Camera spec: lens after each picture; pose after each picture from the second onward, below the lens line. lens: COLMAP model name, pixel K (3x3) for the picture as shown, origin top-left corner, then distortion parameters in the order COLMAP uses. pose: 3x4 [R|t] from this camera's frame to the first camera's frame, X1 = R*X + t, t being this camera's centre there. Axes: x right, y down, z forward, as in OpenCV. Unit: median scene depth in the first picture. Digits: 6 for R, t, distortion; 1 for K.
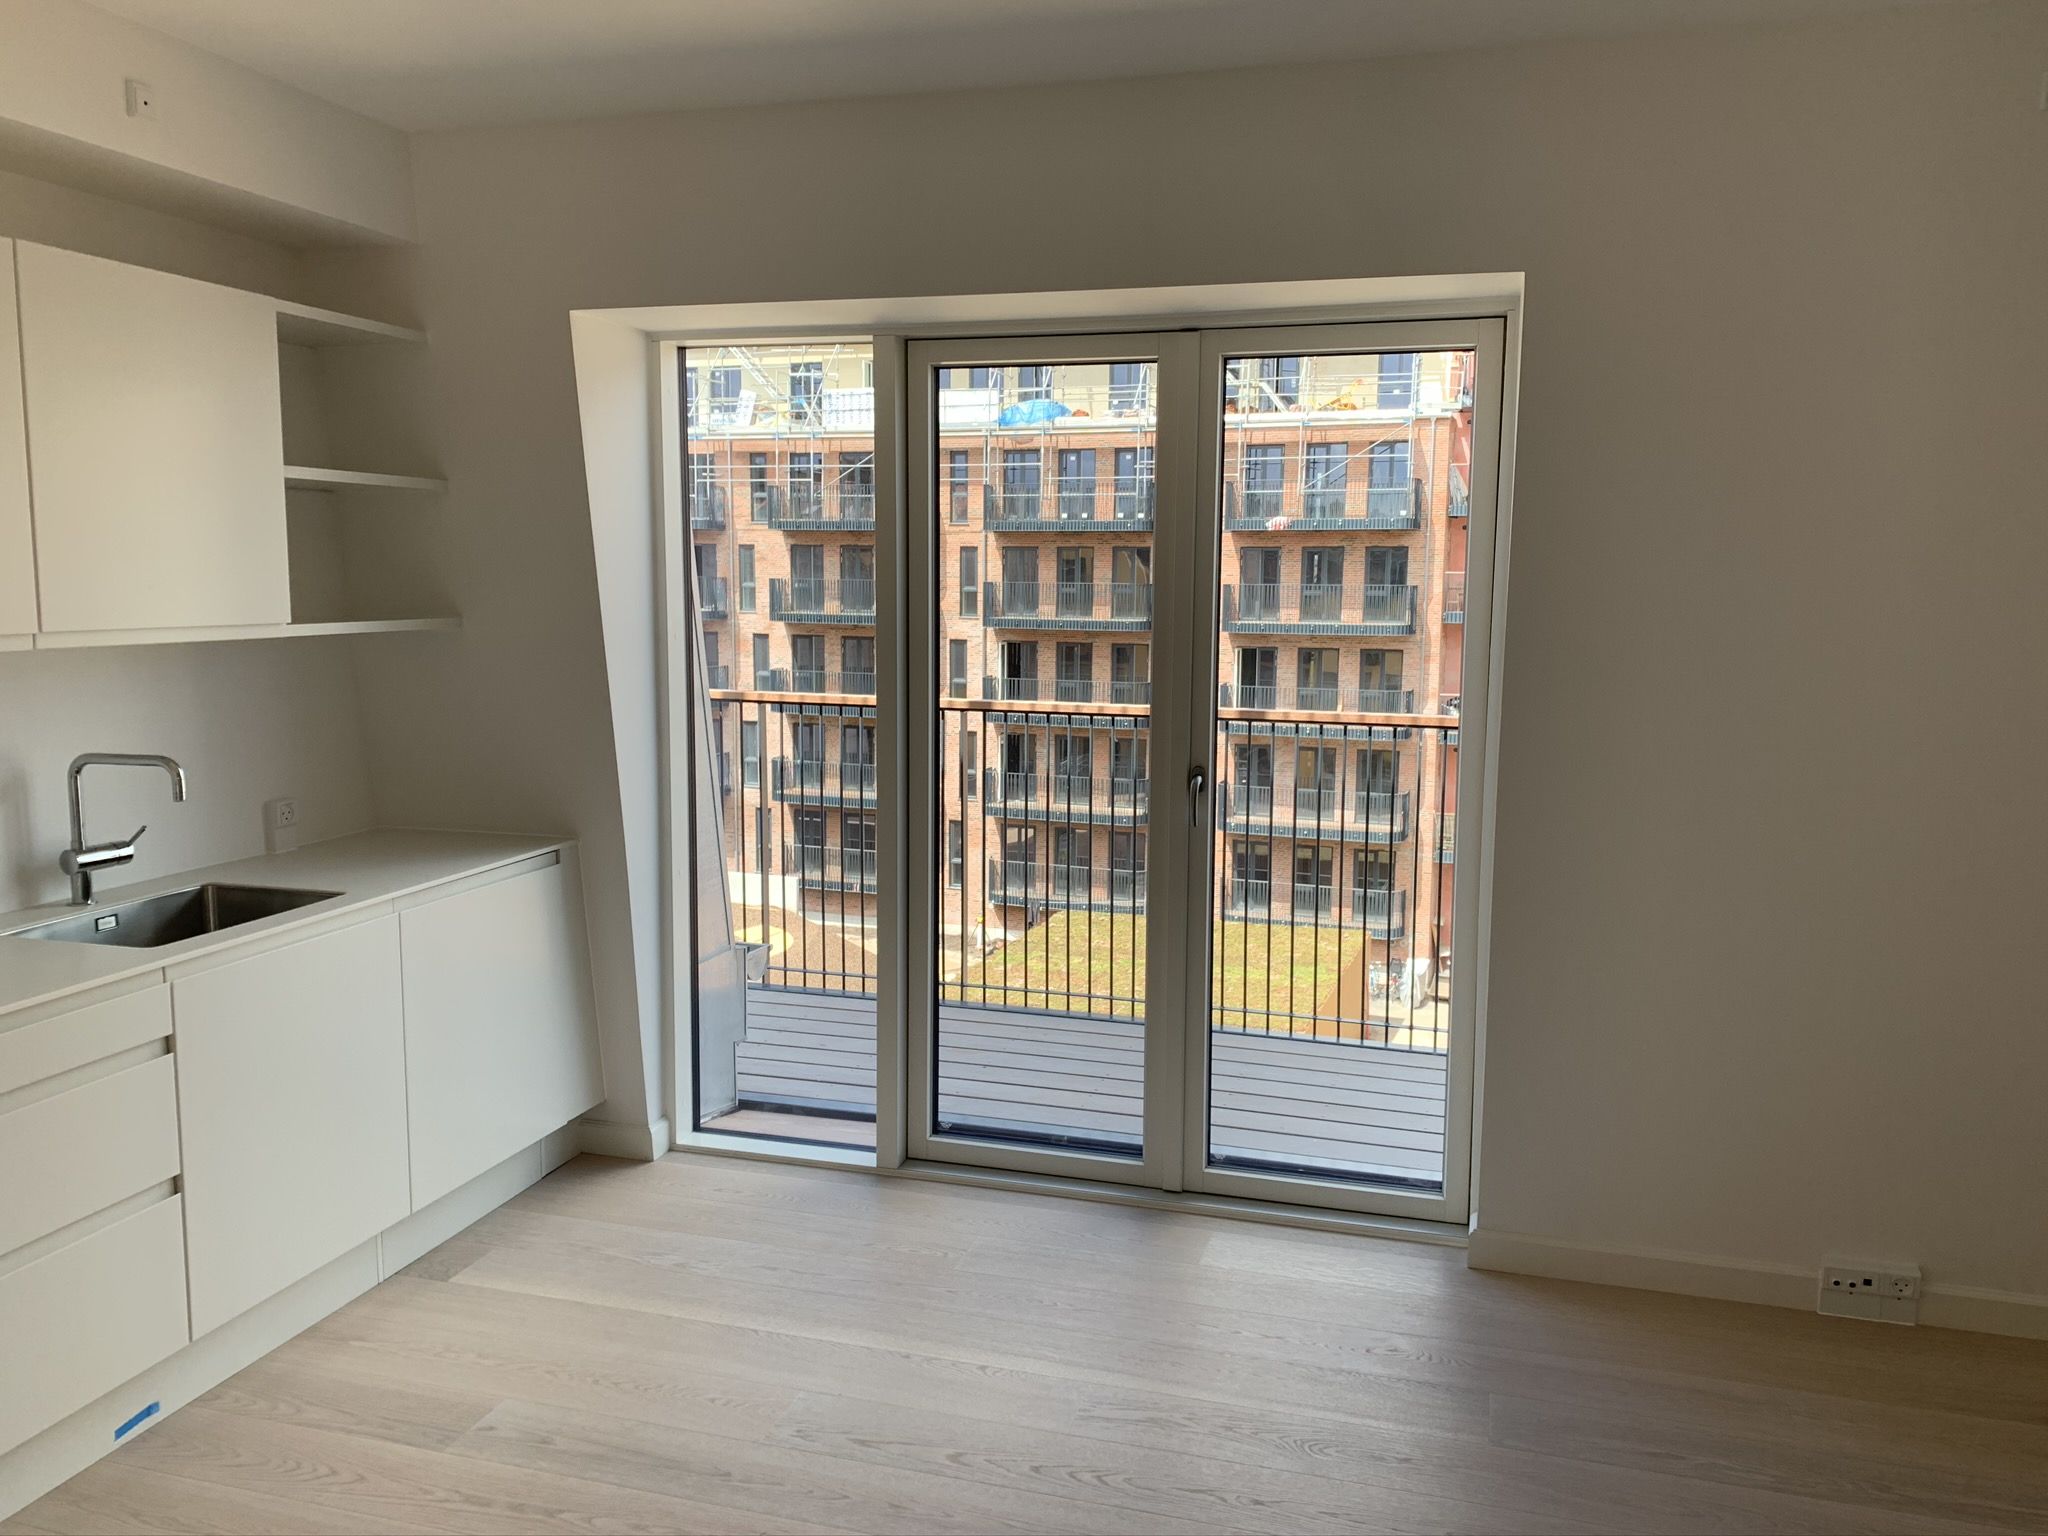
lens RADIAL K [[1557.3, 0, 1023.2], [0, 1557.3, 767.9], [0, 0, 1]] dist [-0.000343, 0.001398]
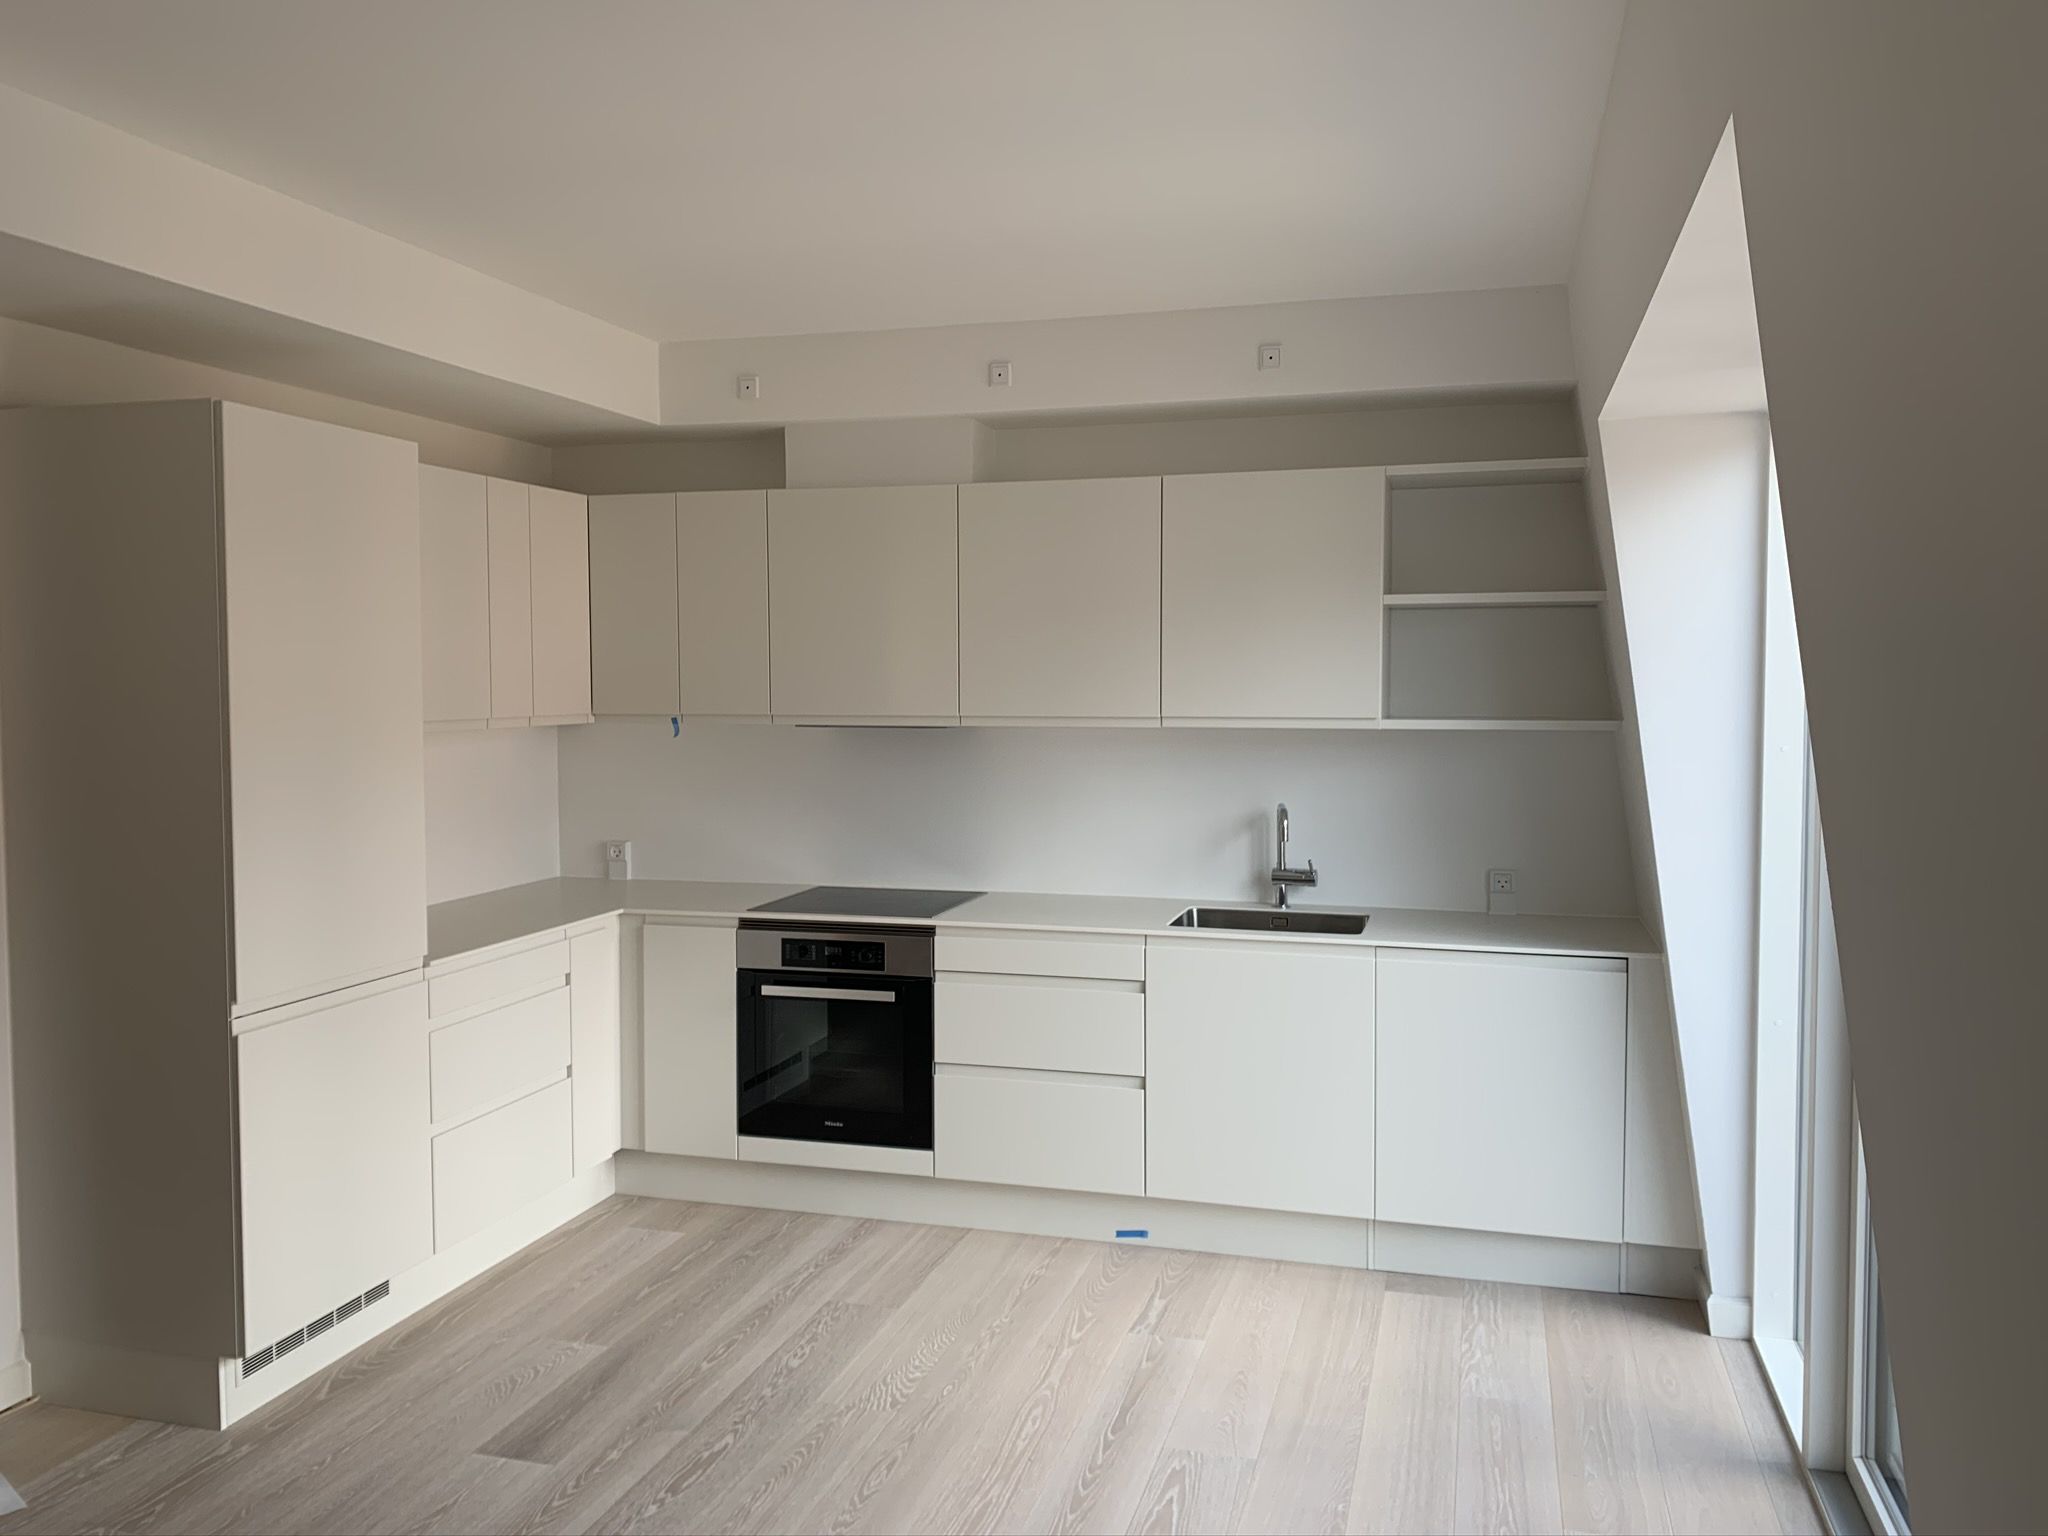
lens RADIAL K [[1557.3, 0, 1025.4], [0, 1557.3, 762.2], [0, 0, 1]] dist [-0.000343, 0.001398]
pose [[0.004663, 0.050514, -0.998712, 0.808884], [-0.119237, 0.991626, 0.049599, -0.088076], [0.992855, 0.118853, 0.010647, 0.721947]]
